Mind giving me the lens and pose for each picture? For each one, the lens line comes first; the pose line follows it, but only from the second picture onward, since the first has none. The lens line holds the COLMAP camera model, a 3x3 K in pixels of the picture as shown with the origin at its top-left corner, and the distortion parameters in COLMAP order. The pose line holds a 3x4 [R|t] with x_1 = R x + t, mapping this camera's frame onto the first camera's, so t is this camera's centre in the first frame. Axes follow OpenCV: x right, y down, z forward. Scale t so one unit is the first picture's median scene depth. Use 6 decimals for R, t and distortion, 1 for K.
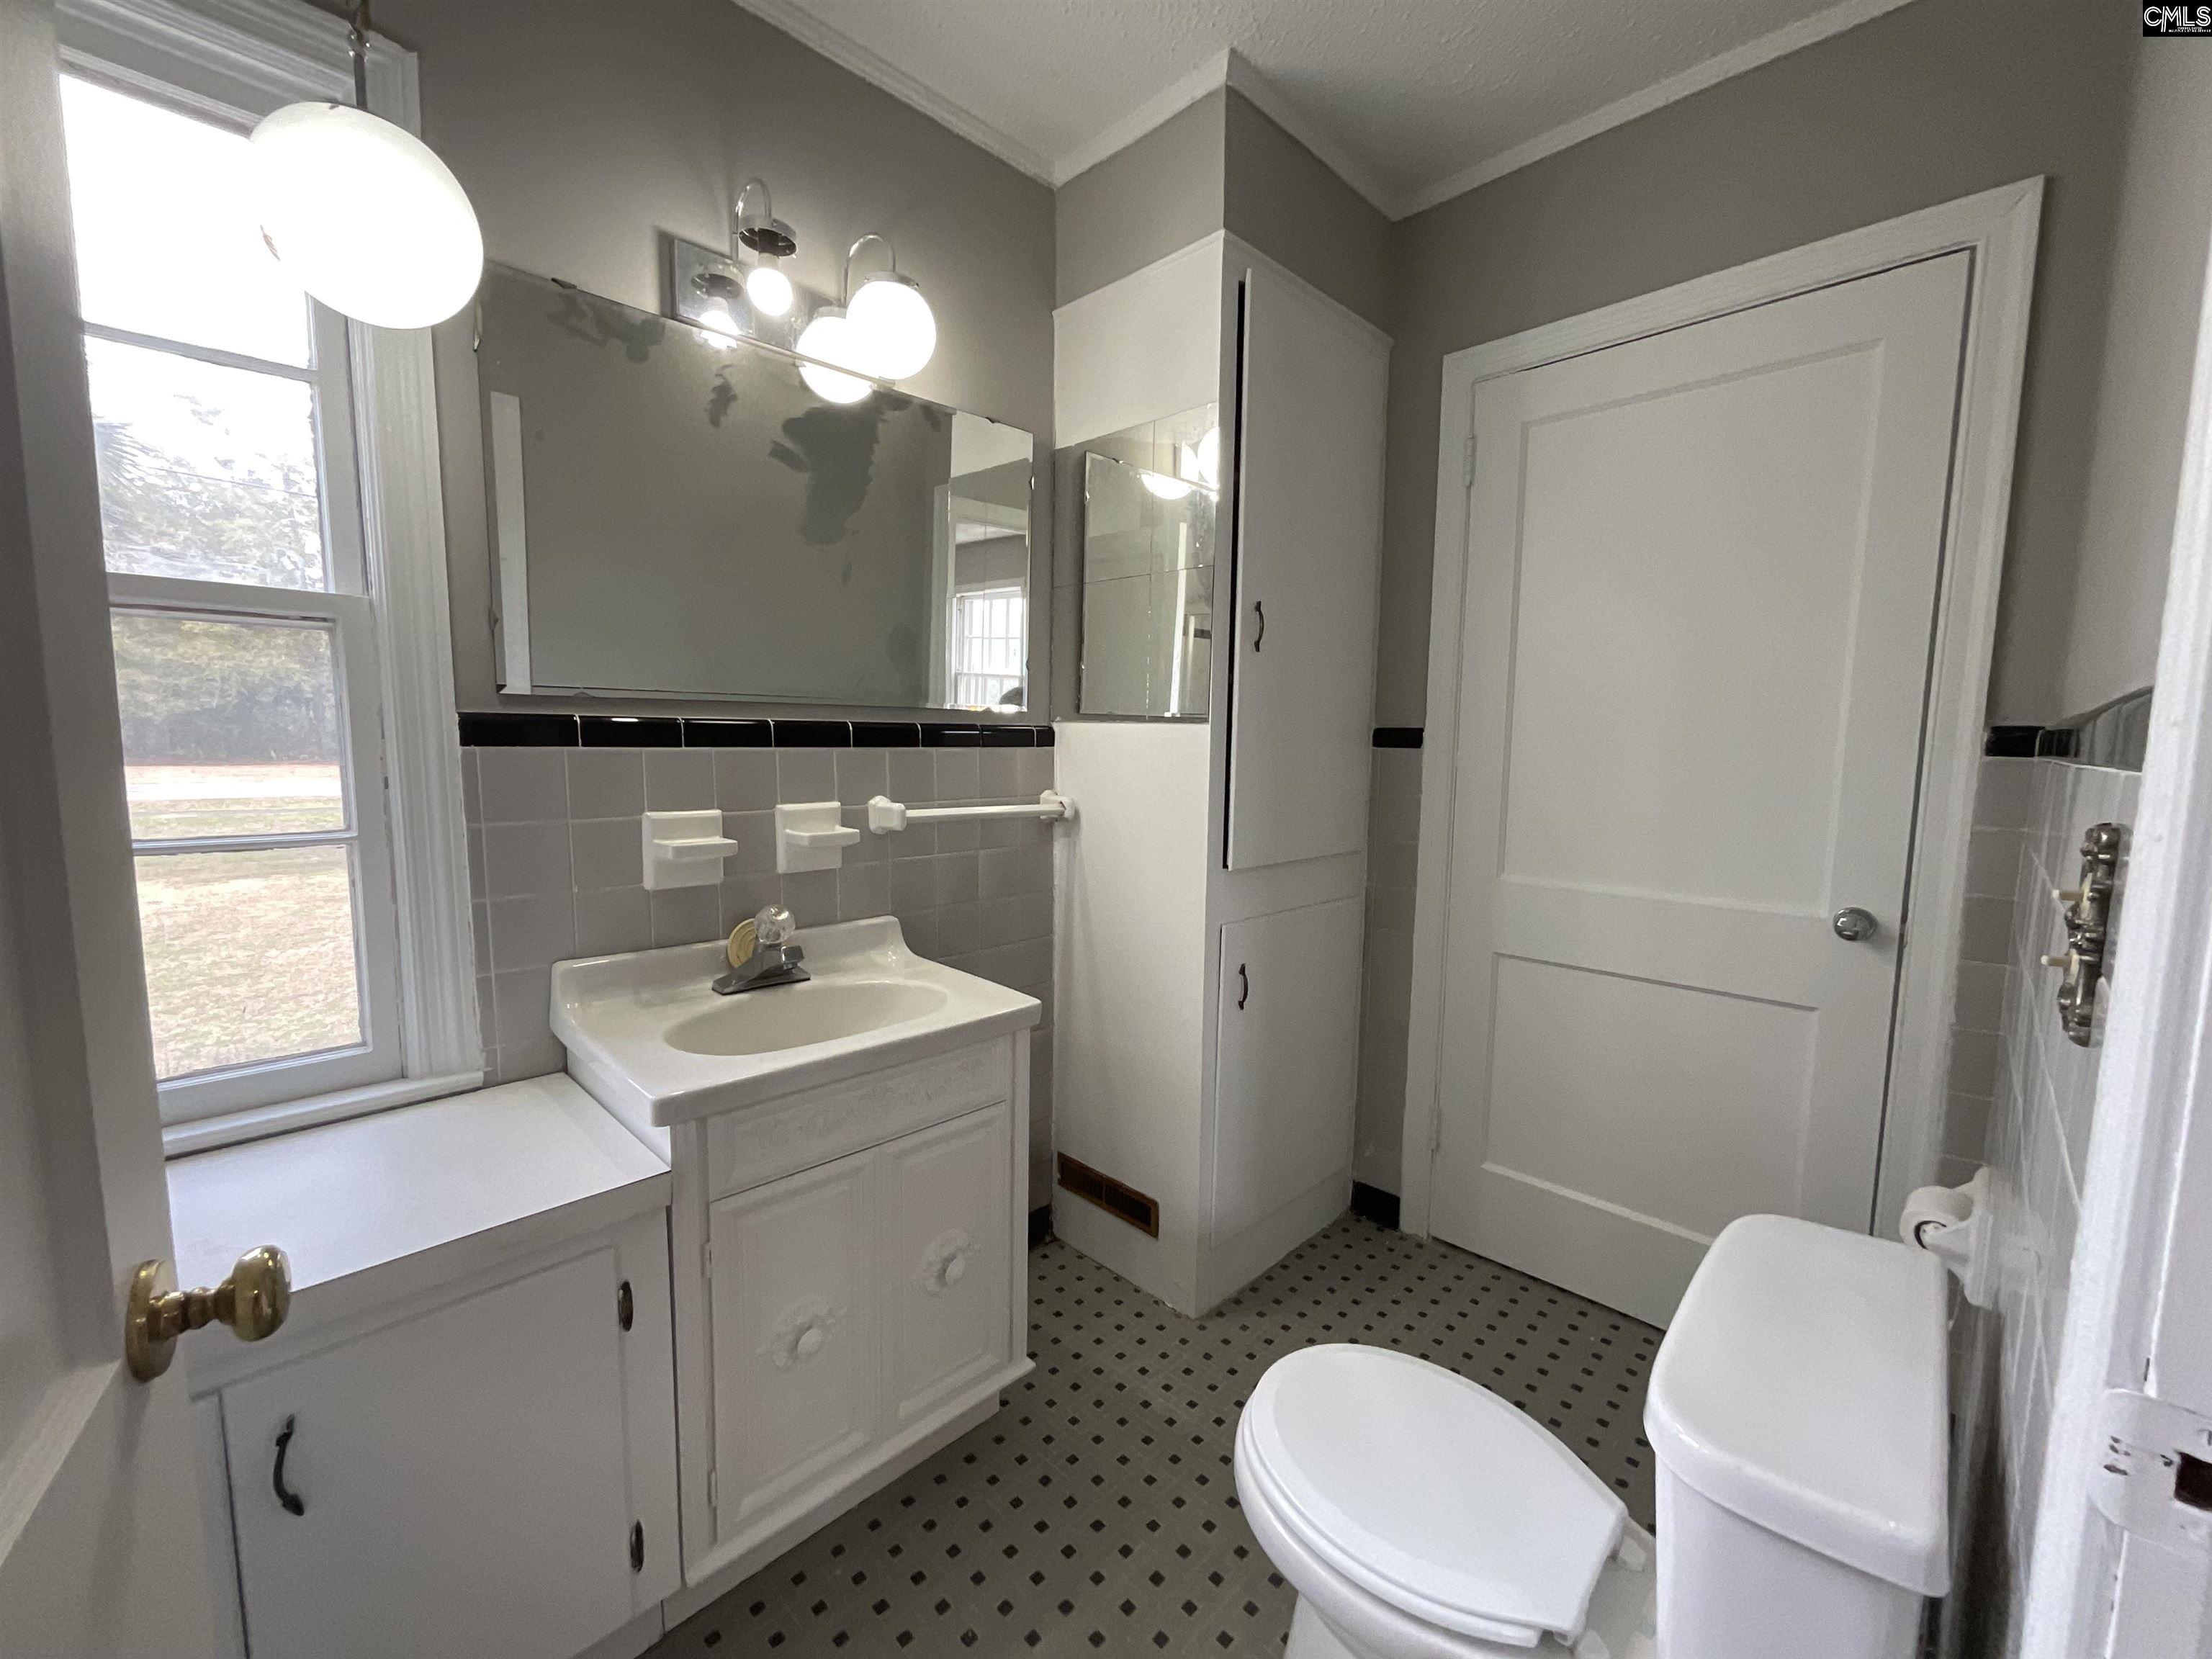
lens RADIAL K [[891.3, 0, 1104.6], [0, 891.3, 828.4], [0, 0, 1]] dist [0.000446, -0.001170]
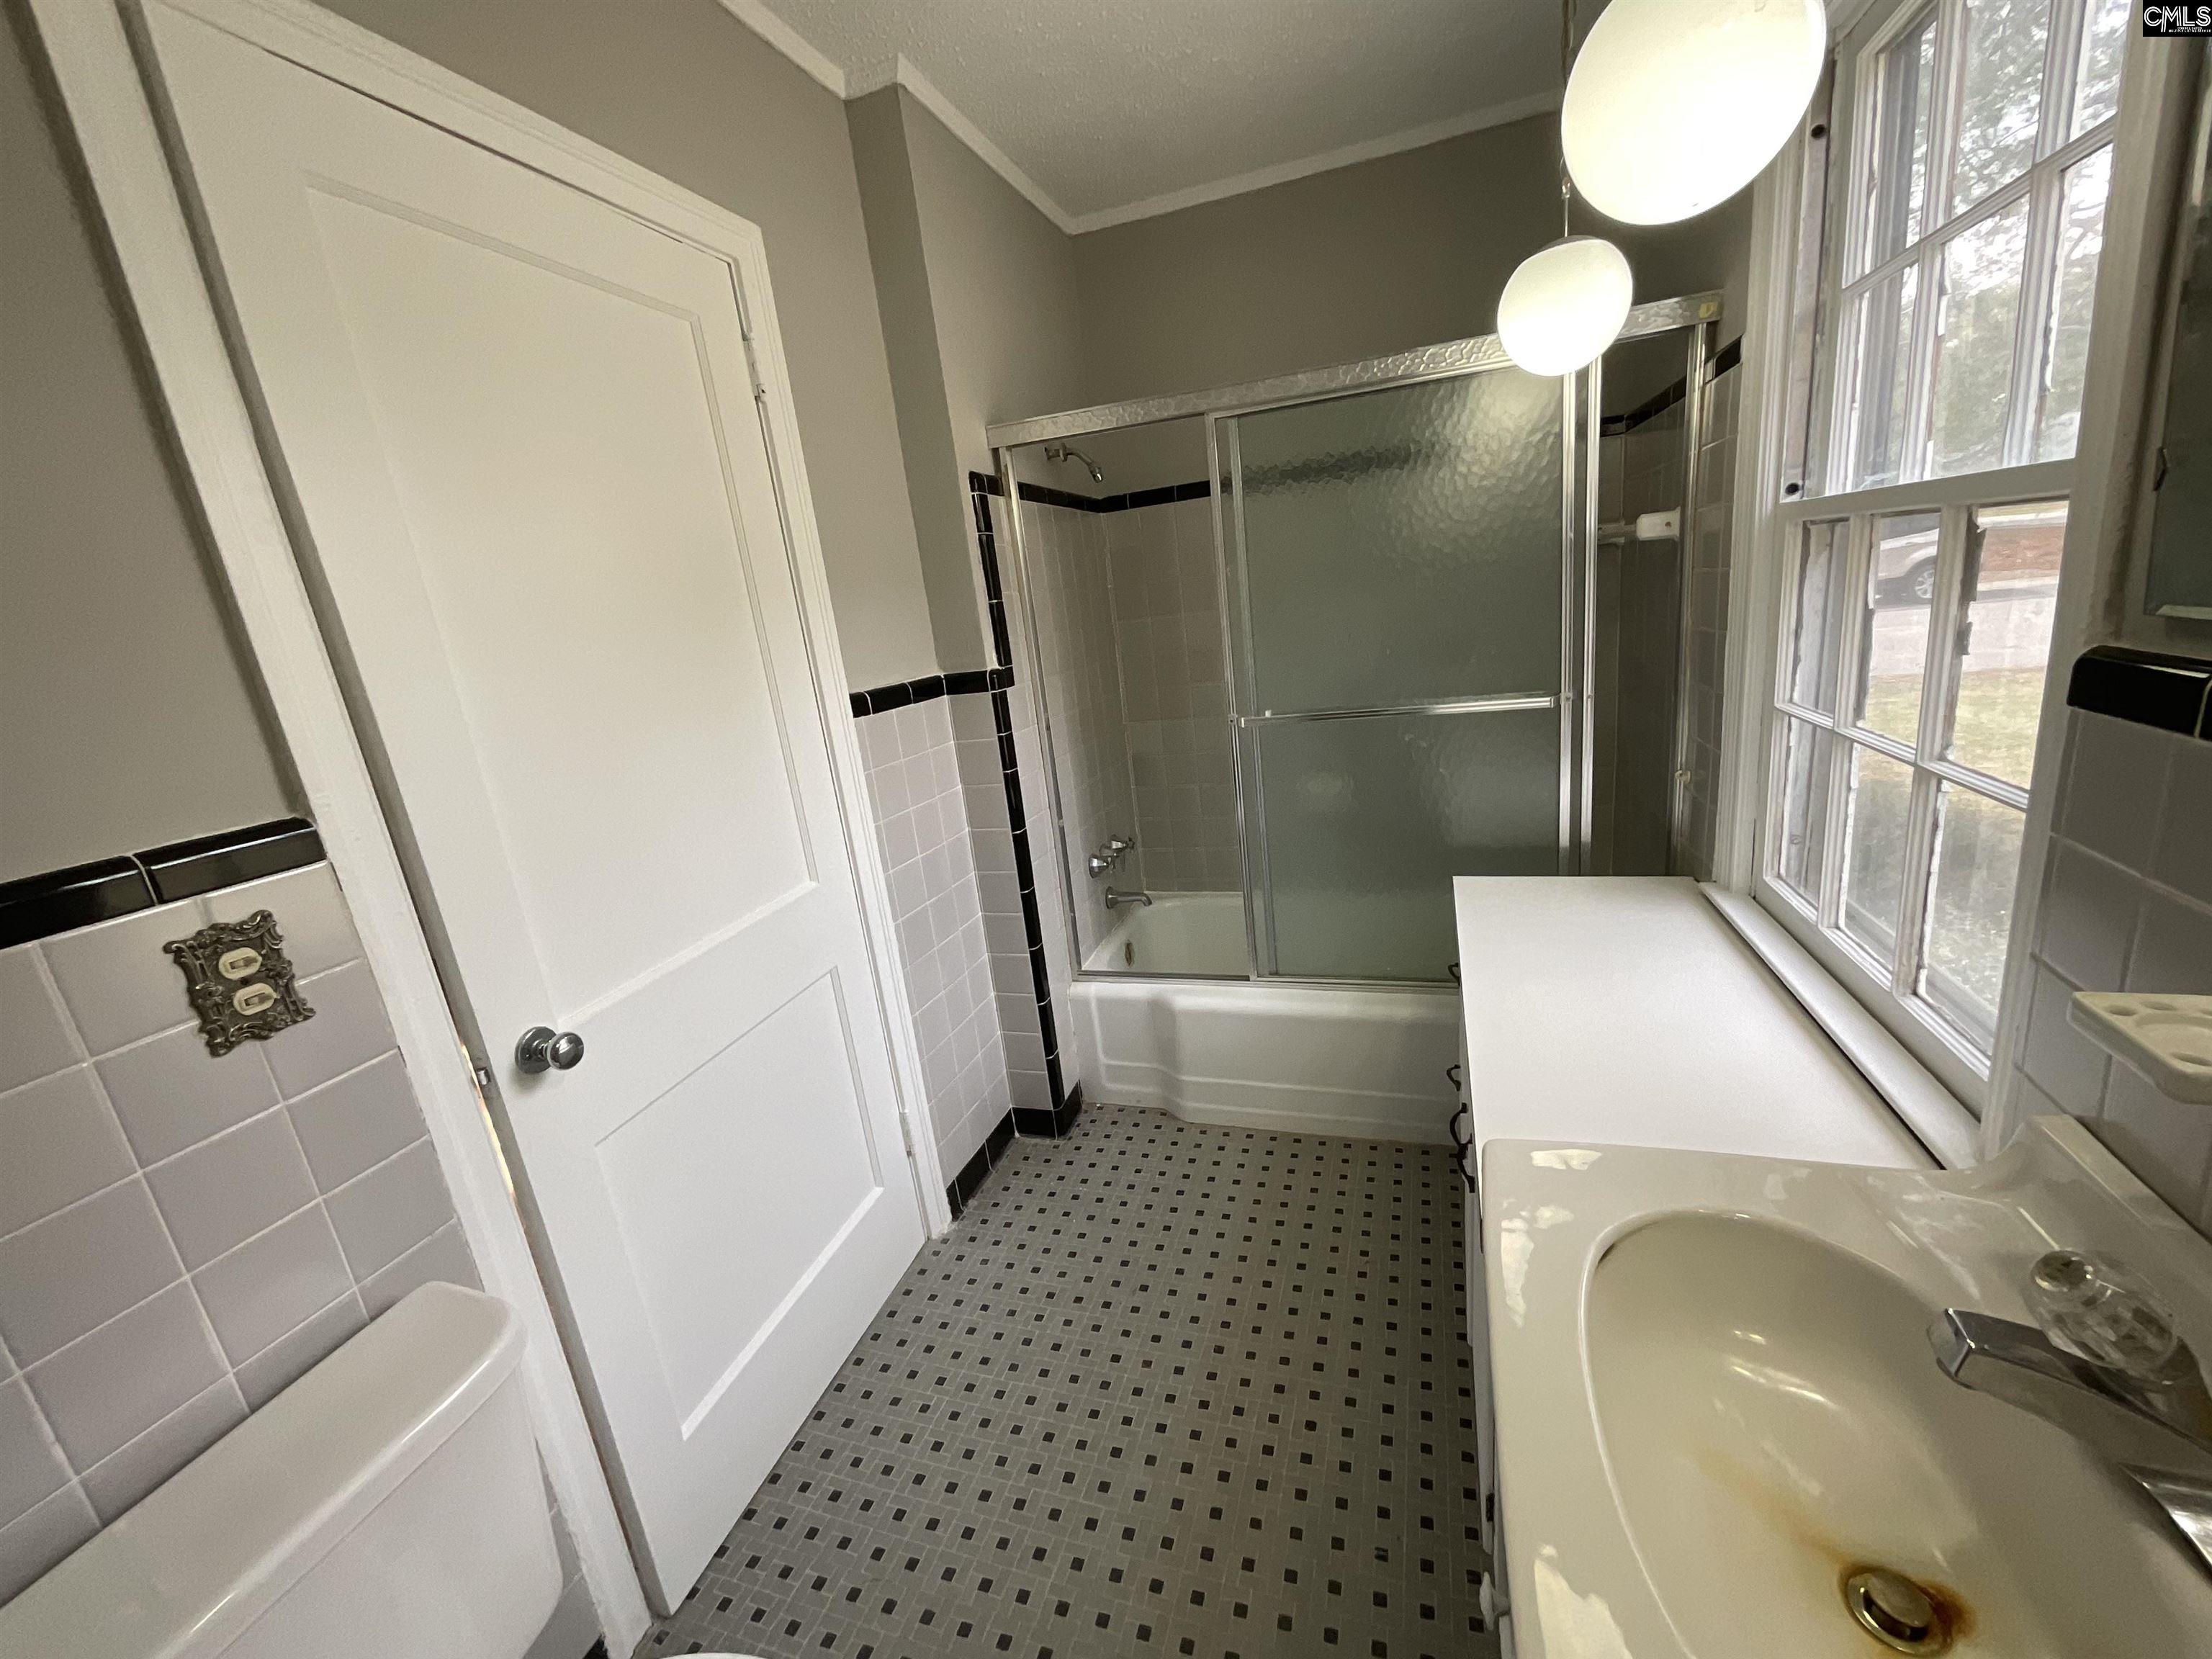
lens RADIAL K [[891.3, 0, 1093.1], [0, 891.3, 825.6], [0, 0, 1]] dist [0.000446, -0.001170]
pose [[-0.897000, 0.193835, -0.397264, 0.106392], [0.060249, 0.943952, 0.324537, -0.230943], [0.437905, 0.267175, -0.858404, 1.161785]]
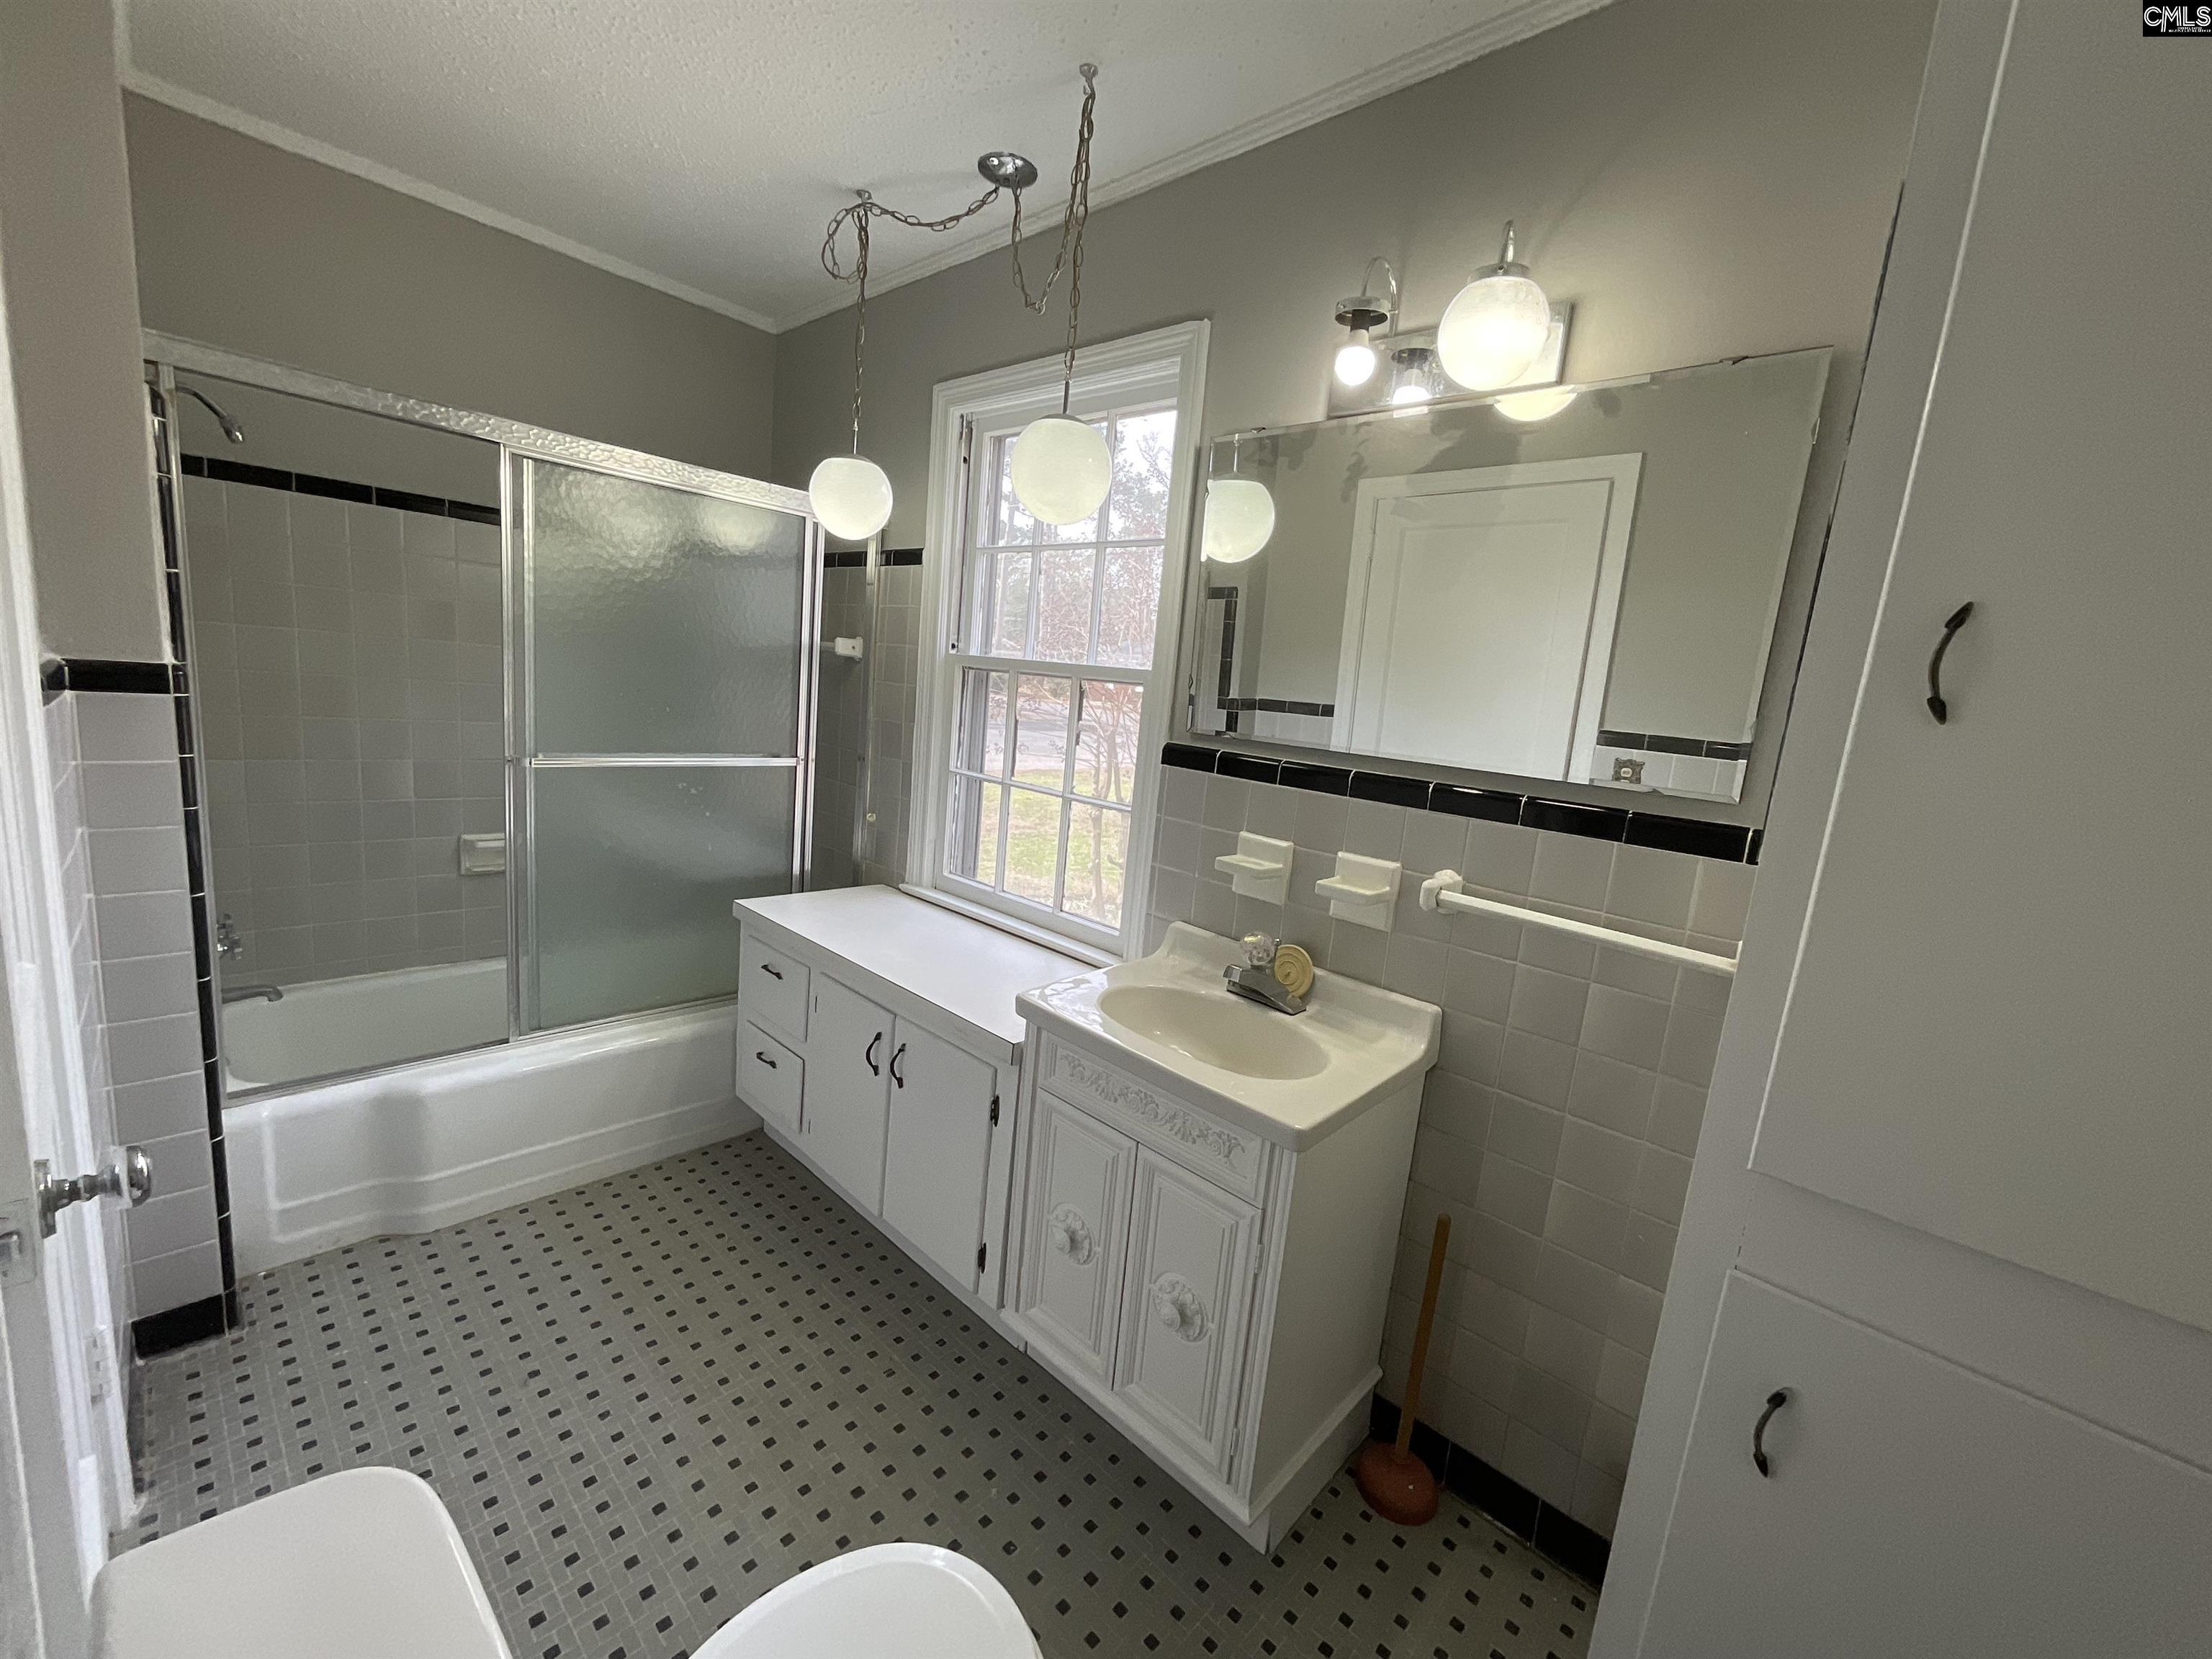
lens RADIAL K [[891.3, 0, 1108.6], [0, 891.3, 823.9], [0, 0, 1]] dist [0.000446, -0.001170]
pose [[0.032623, 0.147532, -0.988519, 0.757488], [-0.191231, 0.971694, 0.138710, -0.174701], [0.981003, 0.184511, 0.059912, 0.778636]]
